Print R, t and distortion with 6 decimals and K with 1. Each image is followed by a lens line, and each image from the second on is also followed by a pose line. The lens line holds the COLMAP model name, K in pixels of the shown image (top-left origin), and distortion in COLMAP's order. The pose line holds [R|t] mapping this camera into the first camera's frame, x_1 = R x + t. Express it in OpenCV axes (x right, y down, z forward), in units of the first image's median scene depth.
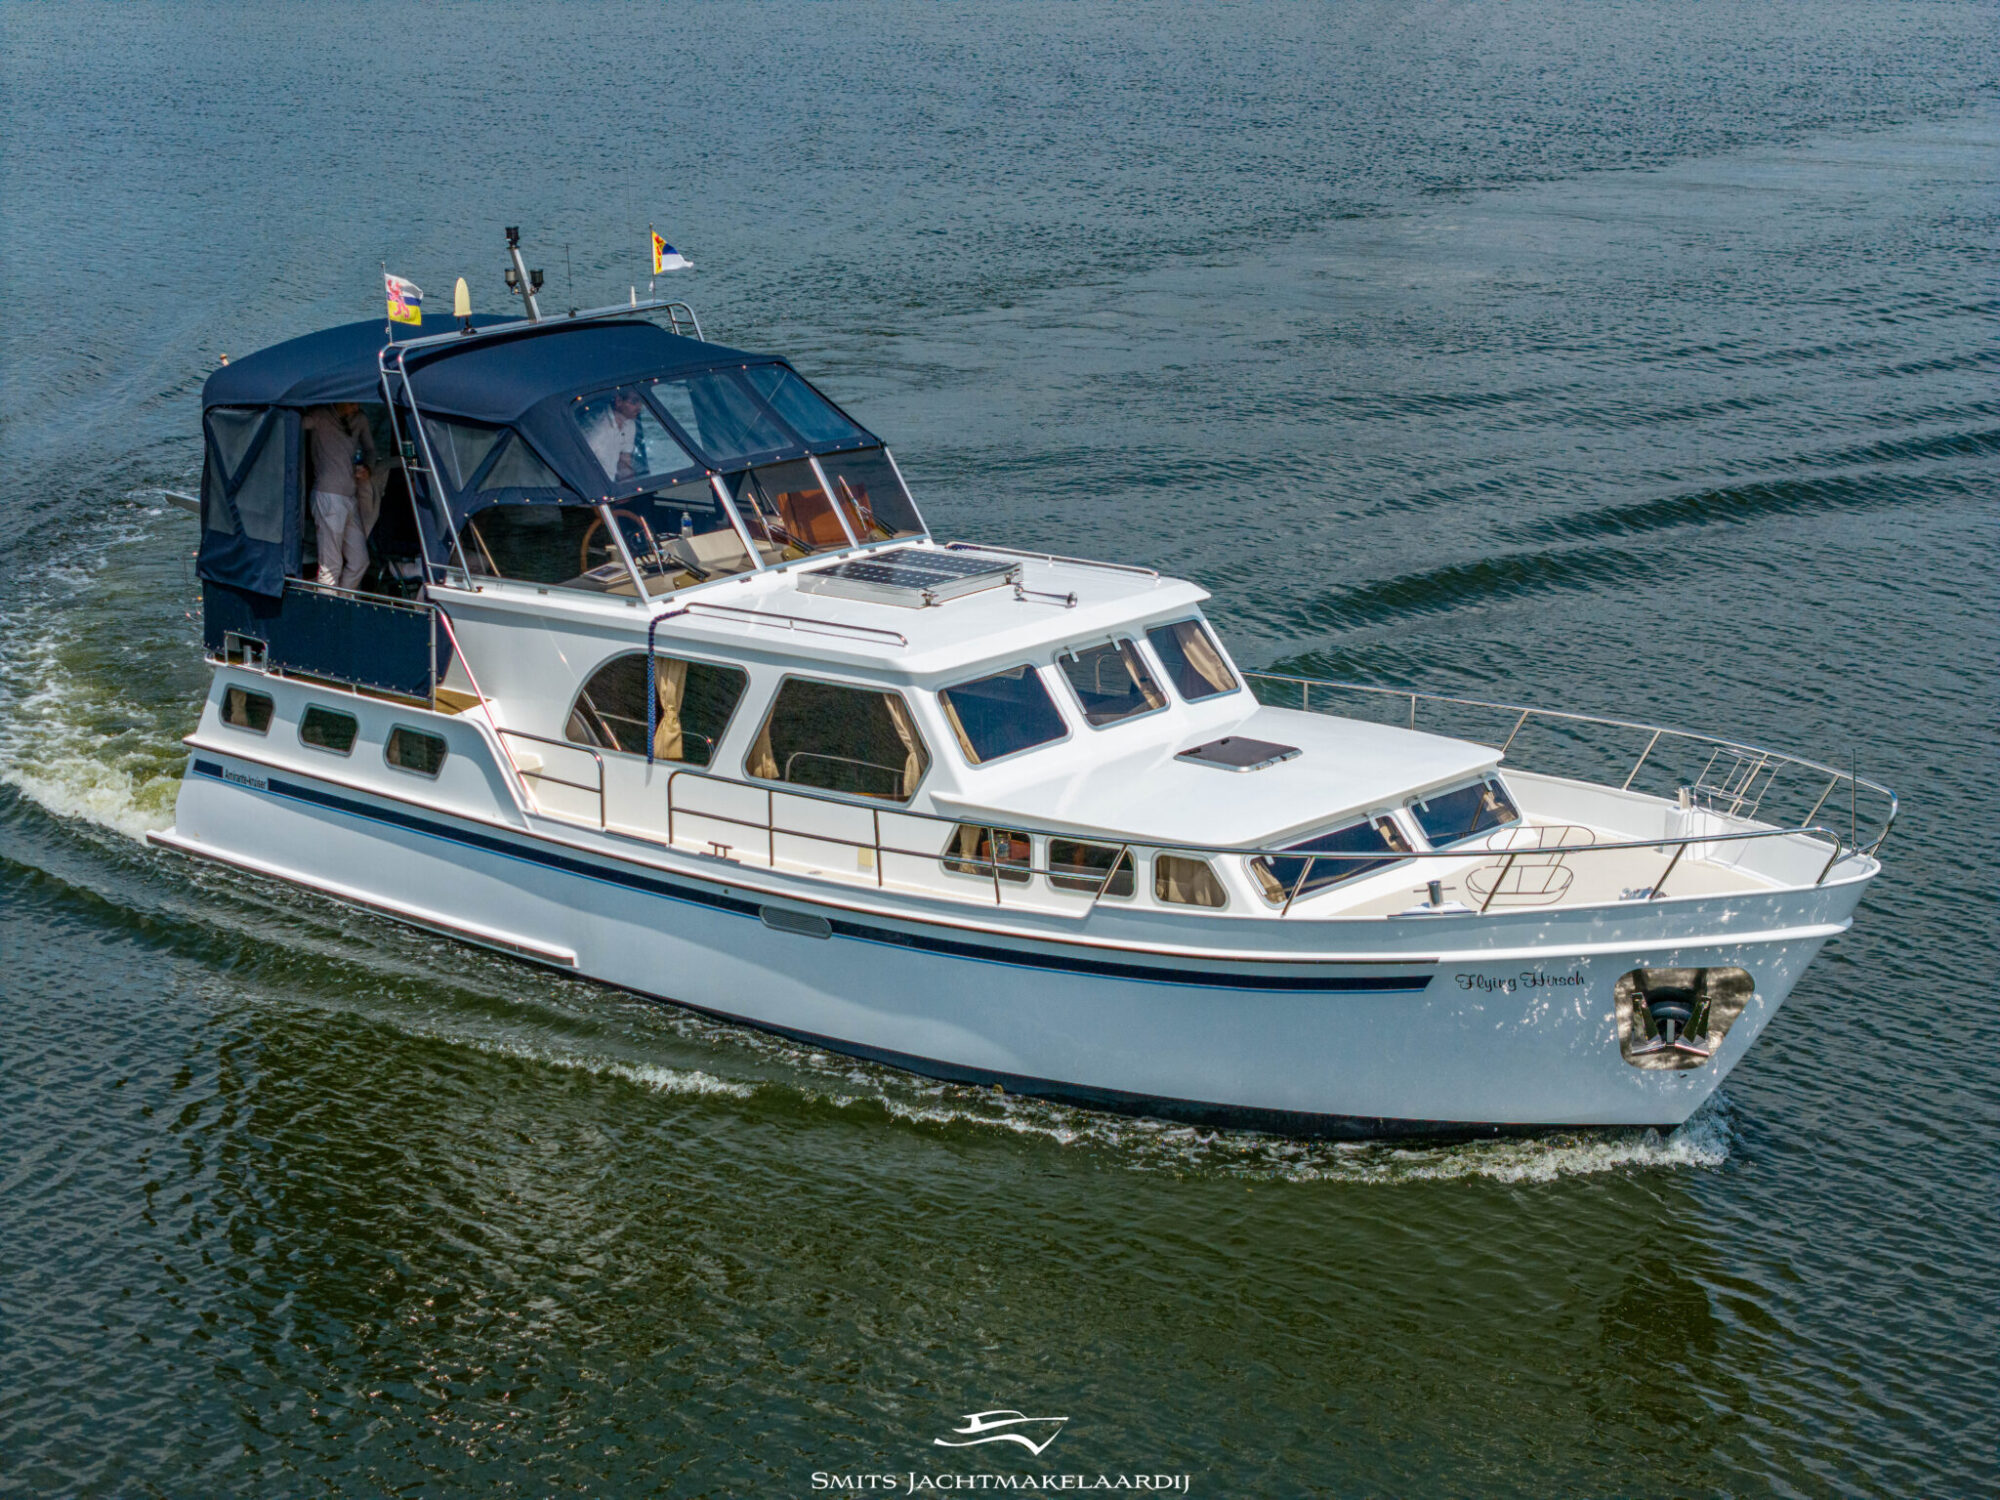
lens RADIAL K [[4085.1, 0, 1012.3], [0, 4085.1, 742.8], [0, 0, 1]] dist [-0.149760, 0.000000]
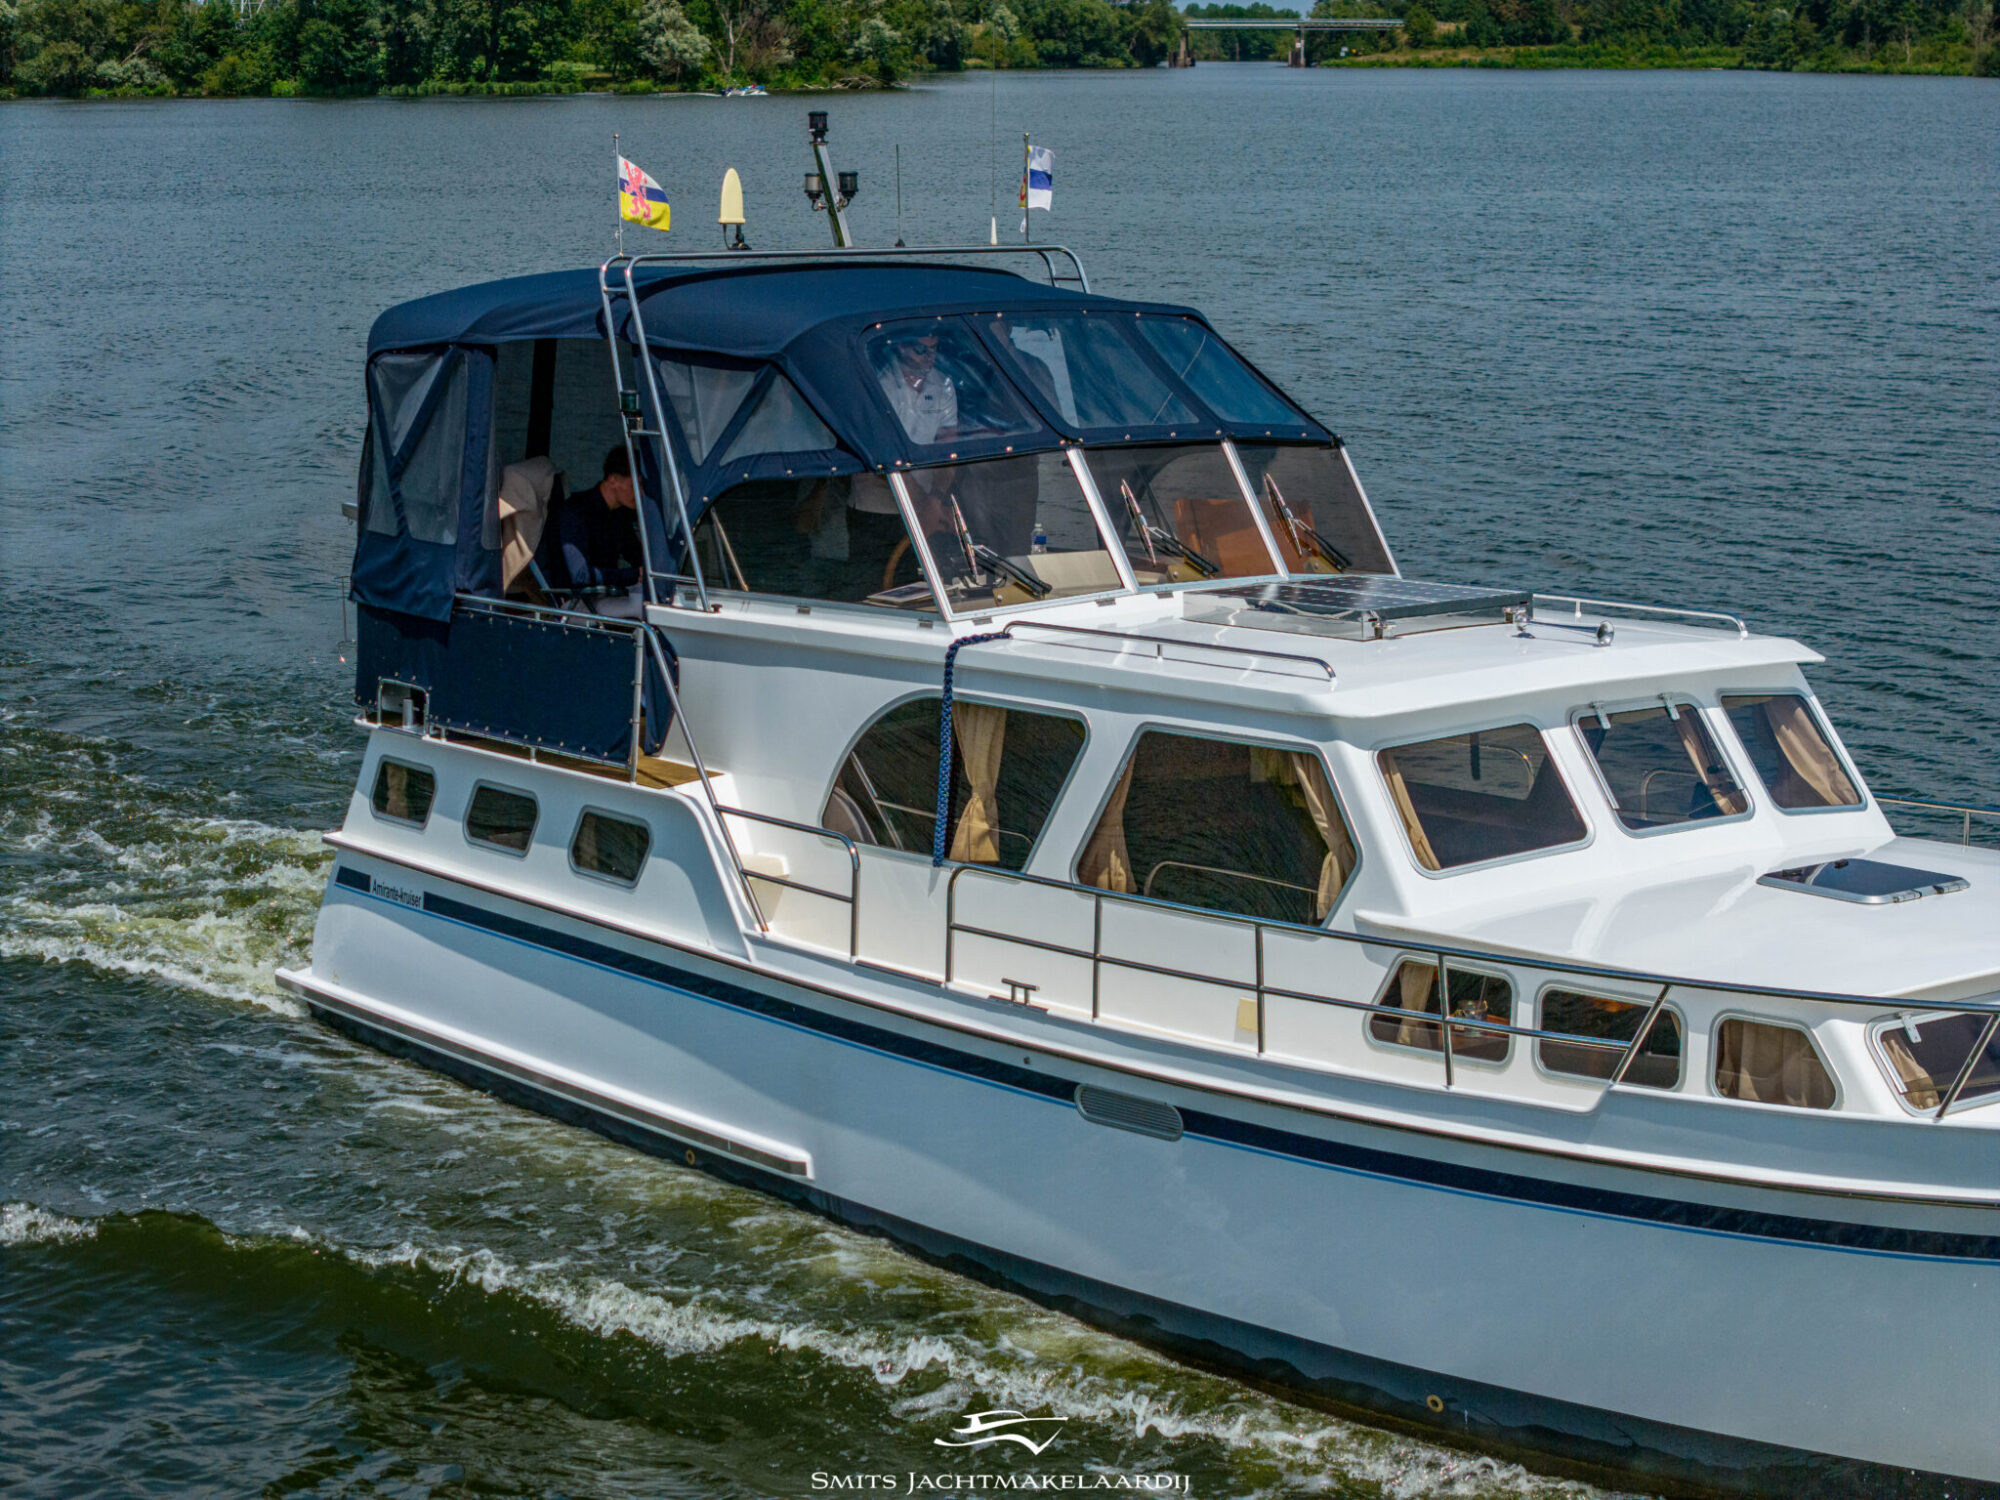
lens RADIAL K [[4085.1, 0, 979.8], [0, 4085.1, 755.6], [0, 0, 1]] dist [-0.149760, 0.000000]
pose [[0.987772, 0.051434, -0.147175, 0.012415], [-0.064117, 0.994504, -0.082771, 0.040658], [0.142109, 0.091195, 0.985641, 0.360168]]
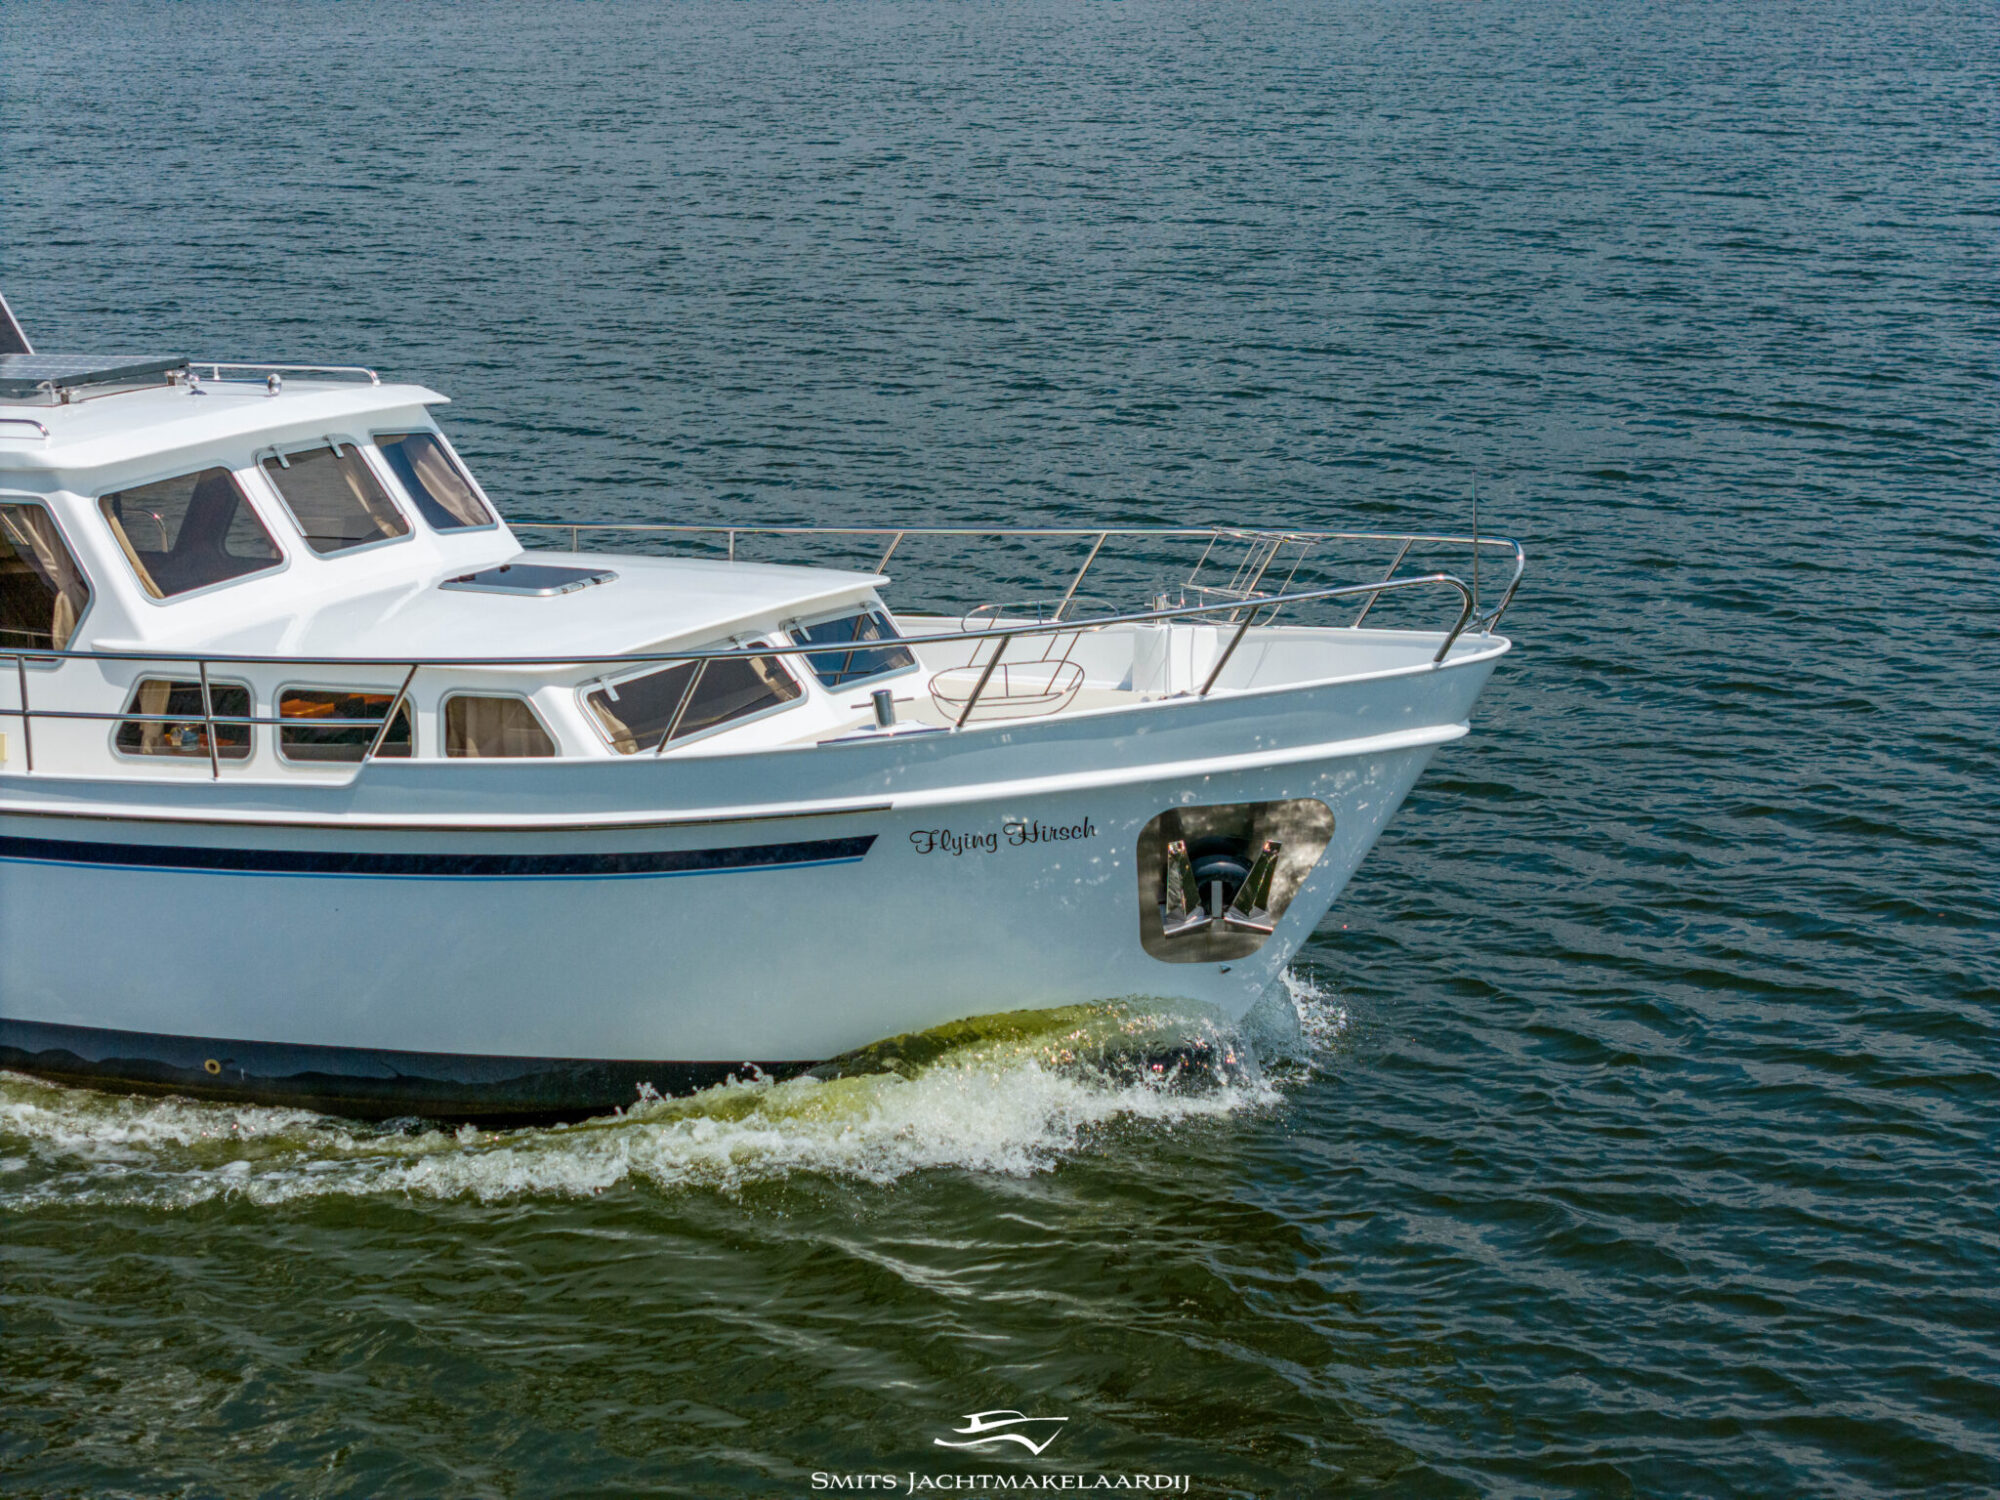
lens RADIAL K [[4085.1, 0, 998.7], [0, 4085.1, 746.8], [0, 0, 1]] dist [-0.149760, 0.000000]
pose [[0.964860, -0.034156, 0.260534, -0.048330], [0.048478, 0.997634, -0.048743, 0.066283], [-0.258253, 0.059661, 0.964233, 0.284386]]
